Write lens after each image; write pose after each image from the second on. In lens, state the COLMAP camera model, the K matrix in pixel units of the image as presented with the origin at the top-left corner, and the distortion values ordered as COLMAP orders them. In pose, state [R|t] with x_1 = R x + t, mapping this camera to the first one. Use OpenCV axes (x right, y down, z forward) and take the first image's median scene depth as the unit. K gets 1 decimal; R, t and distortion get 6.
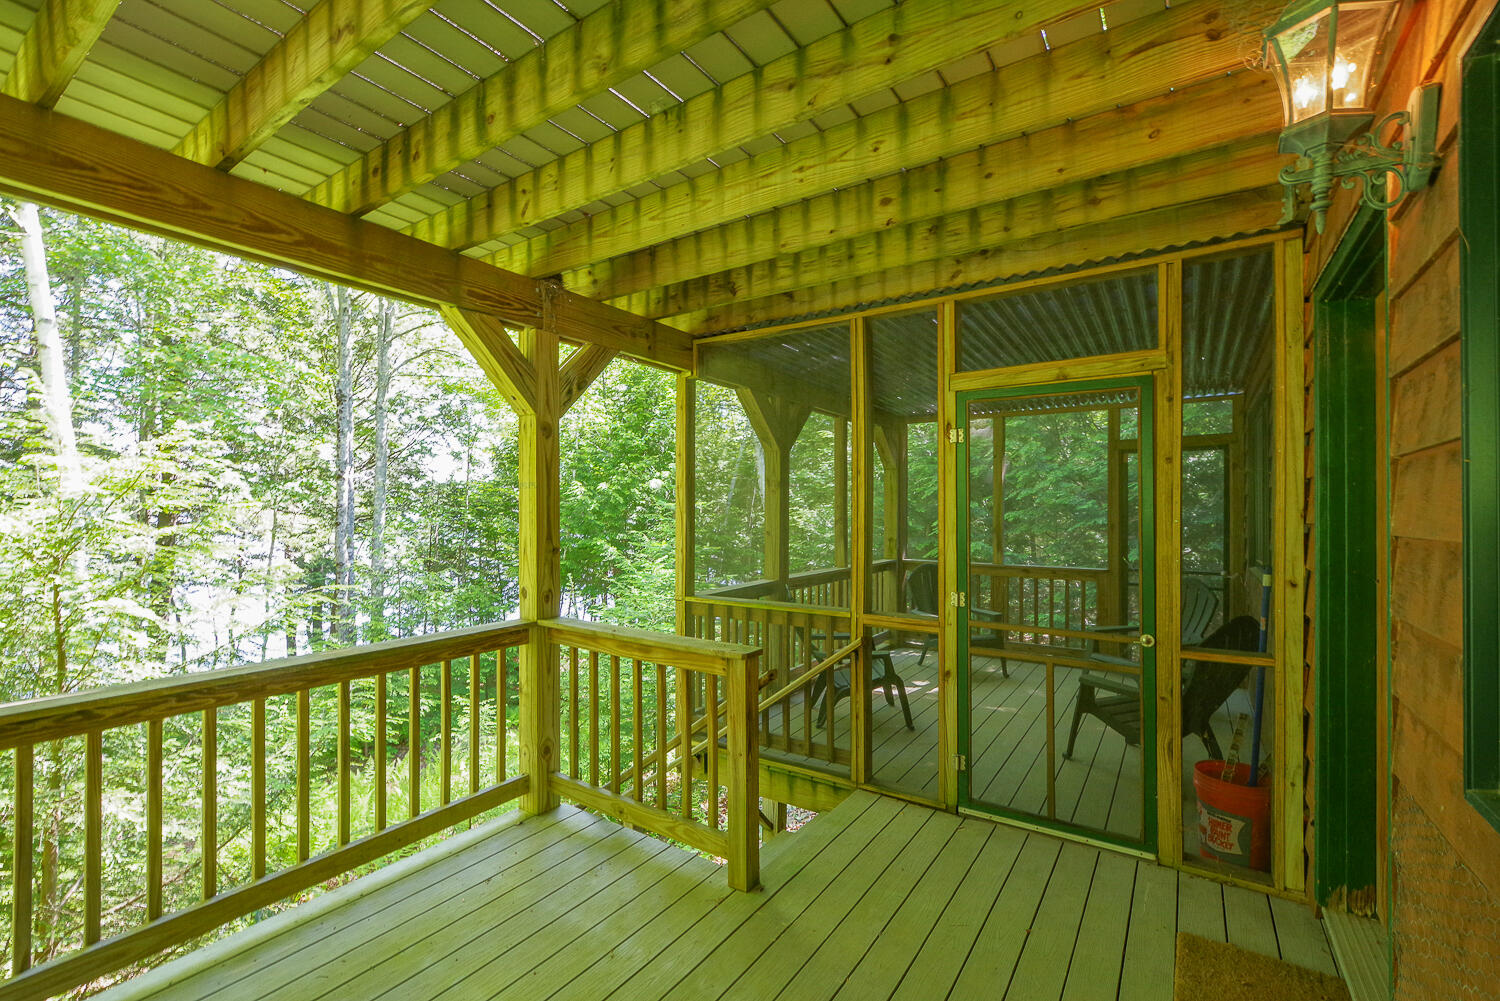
lens RADIAL K [[660.0, 0, 752.5], [0, 660.0, 508.6], [0, 0, 1]] dist [-0.004527, -0.000173]
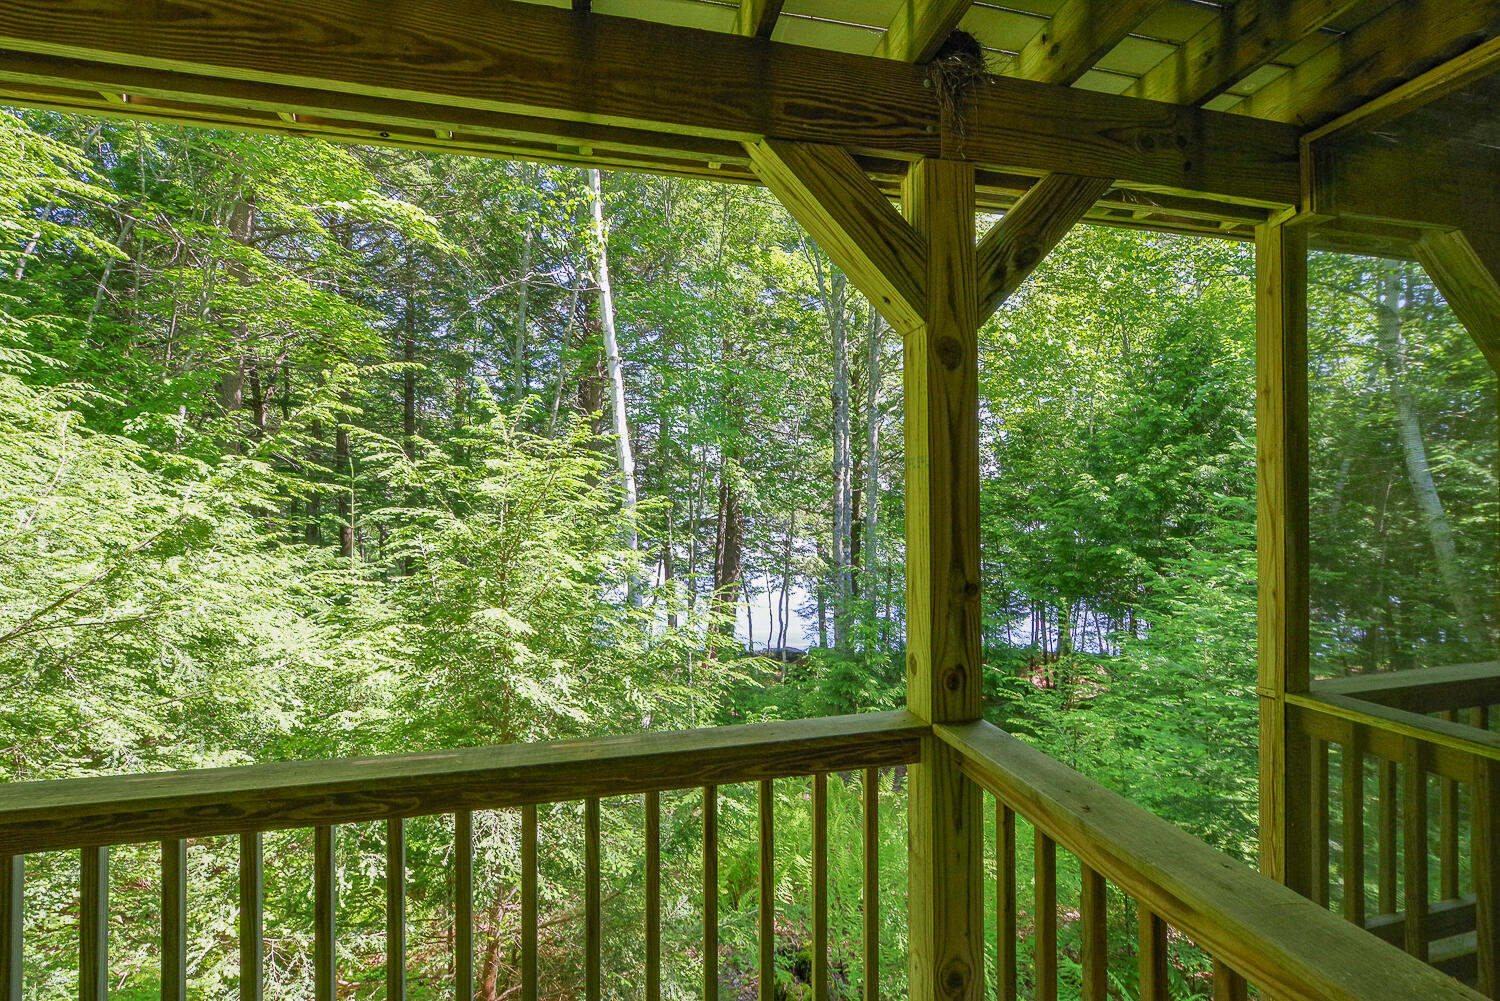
lens RADIAL K [[660.0, 0, 752.5], [0, 660.0, 508.6], [0, 0, 1]] dist [-0.004527, -0.000173]
pose [[0.731741, -0.008241, -0.681533, -0.070321], [0.008371, 0.999960, -0.003104, 0.001252], [0.681532, -0.003433, 0.731781, 0.479073]]
